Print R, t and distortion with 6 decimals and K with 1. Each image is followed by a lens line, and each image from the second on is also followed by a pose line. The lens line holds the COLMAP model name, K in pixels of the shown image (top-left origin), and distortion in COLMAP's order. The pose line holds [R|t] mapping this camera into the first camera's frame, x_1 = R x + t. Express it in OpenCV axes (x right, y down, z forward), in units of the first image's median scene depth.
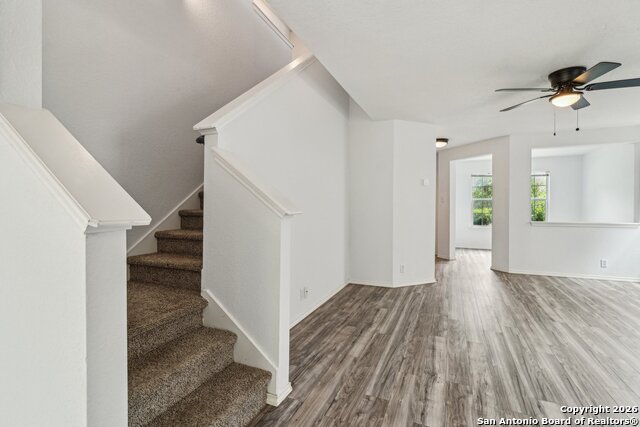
lens RADIAL K [[302.0, 0, 326.1], [0, 302.0, 206.8], [0, 0, 1]] dist [0.001453, 0.000005]
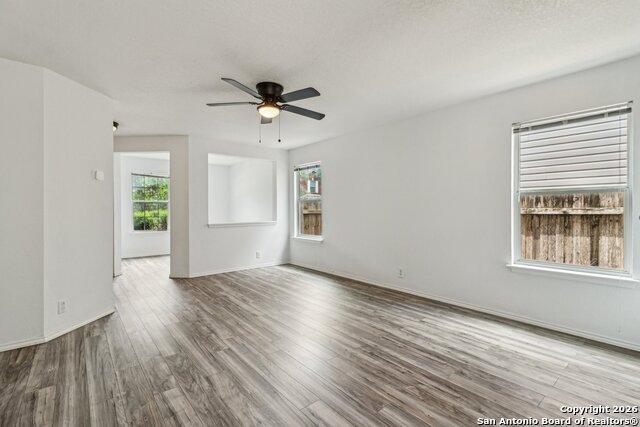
lens RADIAL K [[298.4, 0, 322.2], [0, 298.4, 210.2], [0, 0, 1]] dist [0.002175, 0.000324]
pose [[0.463092, -0.007015, 0.886282, -0.079352], [0.005053, 0.999973, 0.005275, -0.001766], [-0.886296, 0.002036, 0.463116, 0.320238]]
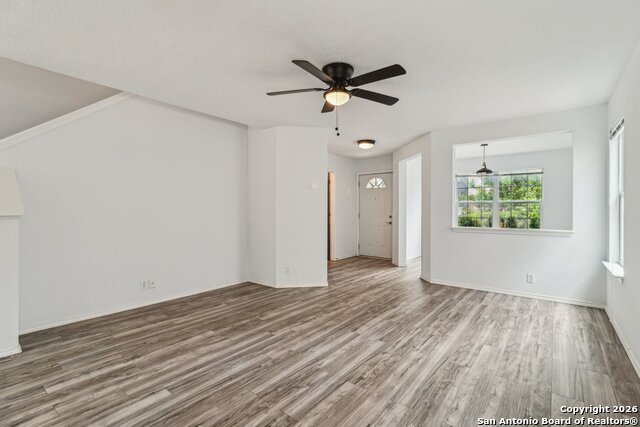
lens RADIAL K [[298.4, 0, 322.2], [0, 298.4, 210.2], [0, 0, 1]] dist [0.002175, 0.000324]
pose [[0.962120, 0.000587, -0.272627, 0.965442], [-0.001072, 0.999998, -0.001629, 0.001975], [0.272625, 0.001860, 0.962118, 0.080249]]
